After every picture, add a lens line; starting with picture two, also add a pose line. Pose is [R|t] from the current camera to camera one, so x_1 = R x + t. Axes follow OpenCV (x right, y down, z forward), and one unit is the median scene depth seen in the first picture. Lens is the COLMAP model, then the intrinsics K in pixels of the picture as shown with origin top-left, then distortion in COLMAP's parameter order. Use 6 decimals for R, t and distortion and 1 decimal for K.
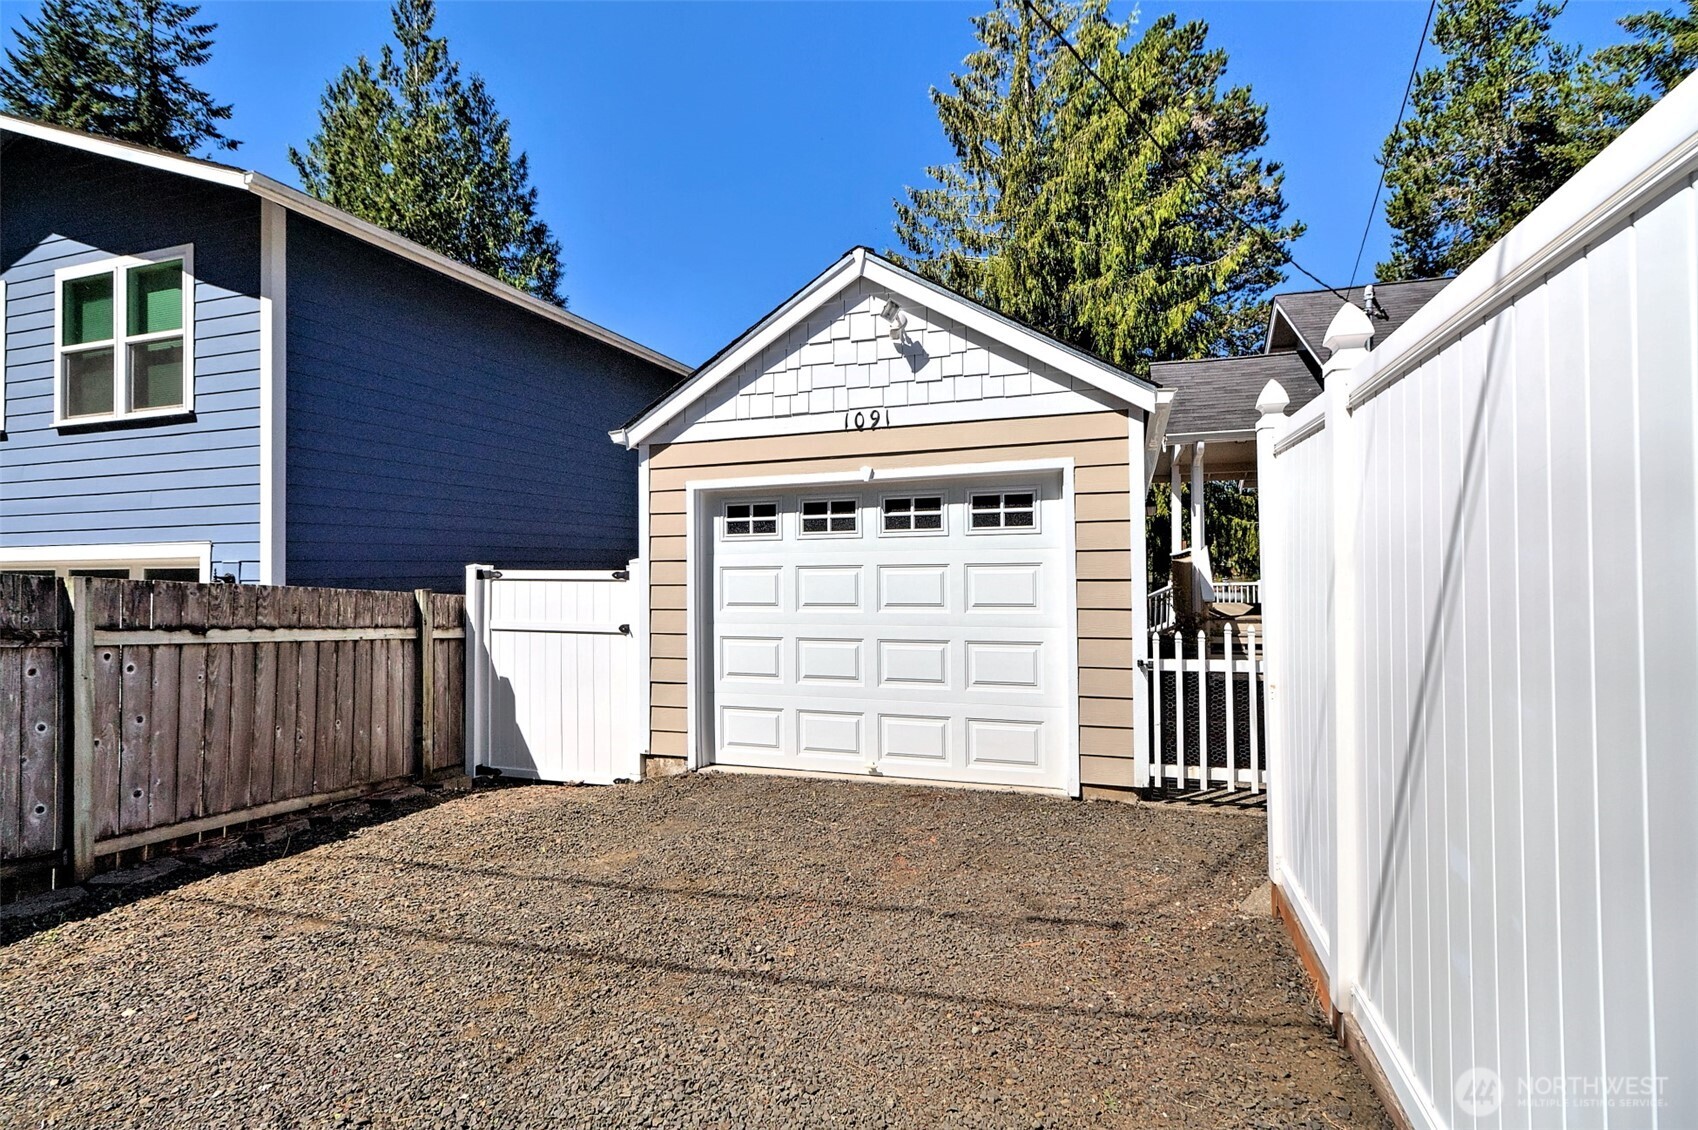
lens RADIAL K [[765.3, 0, 859.1], [0, 765.3, 557.2], [0, 0, 1]] dist [0.003101, -0.000023]
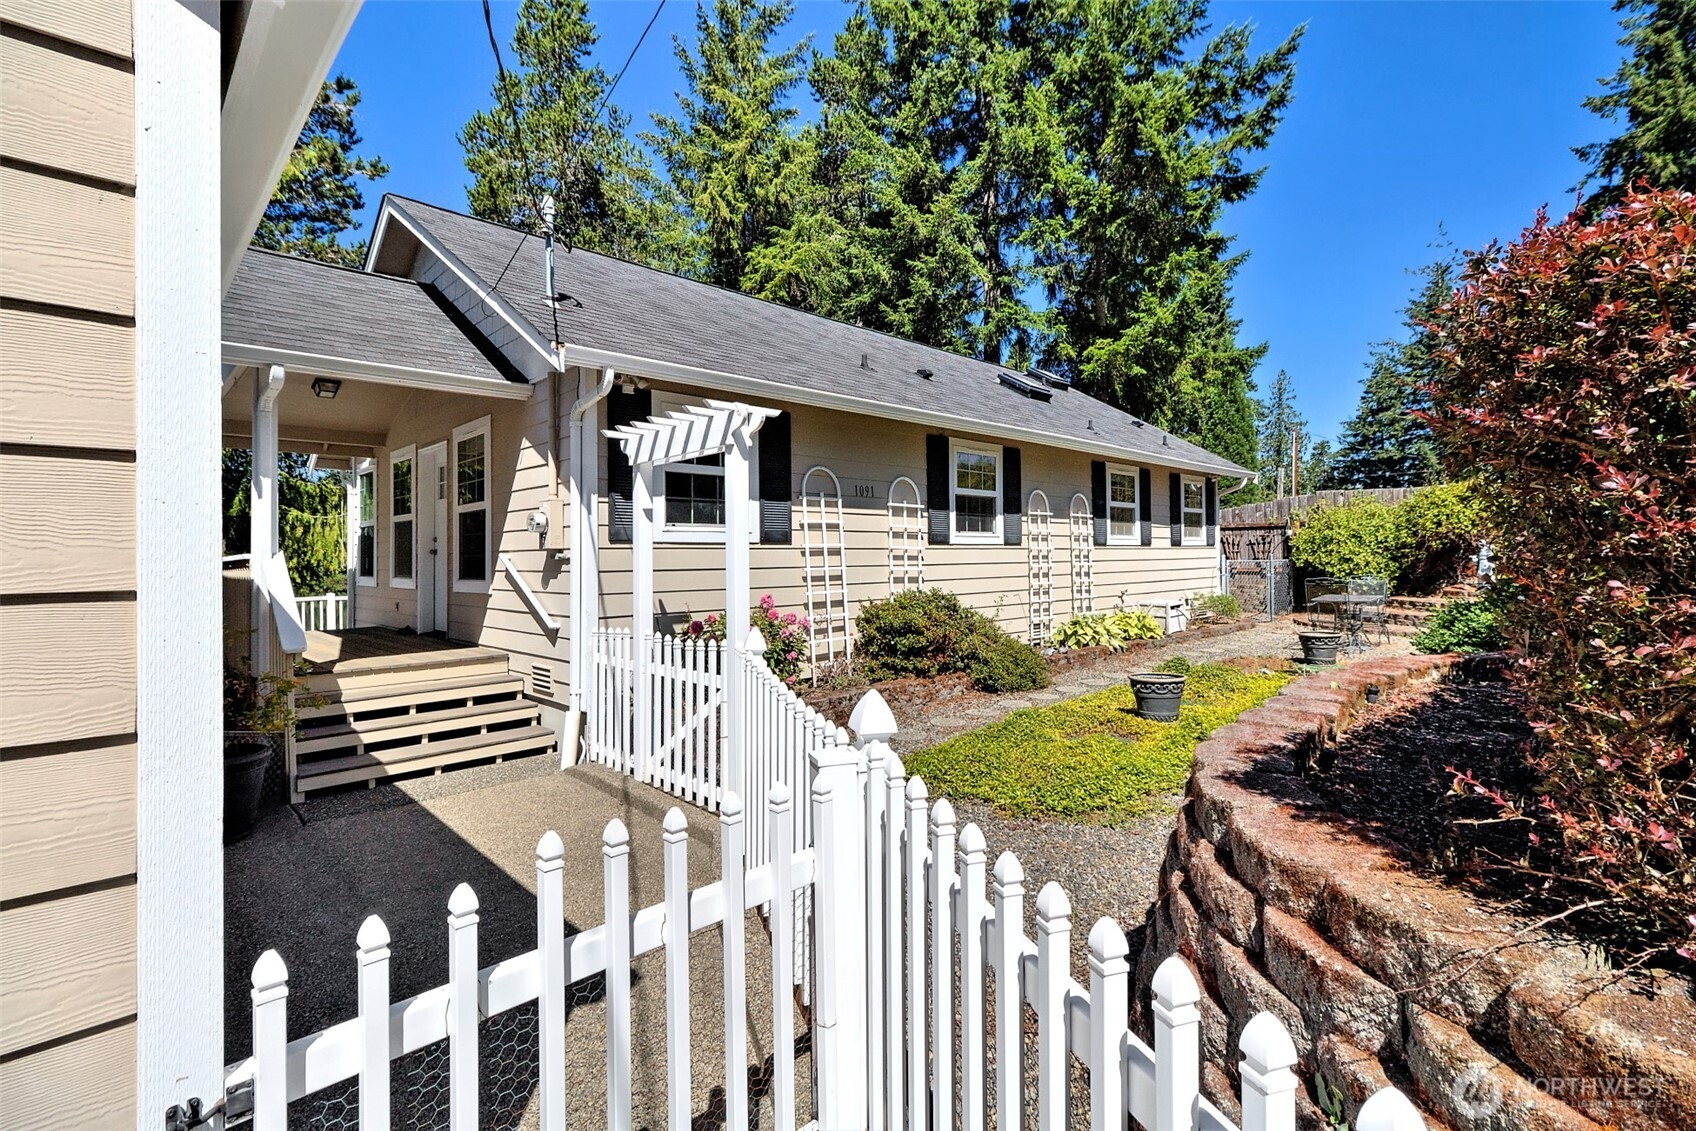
lens RADIAL K [[771.0, 0, 858.1], [0, 771.0, 553.7], [0, 0, 1]] dist [-0.002729, -0.001485]
pose [[0.438947, 0.012487, 0.898426, 0.210346], [-0.007211, 0.999920, -0.010375, -0.017074], [-0.898484, -0.001924, 0.439002, 0.609465]]
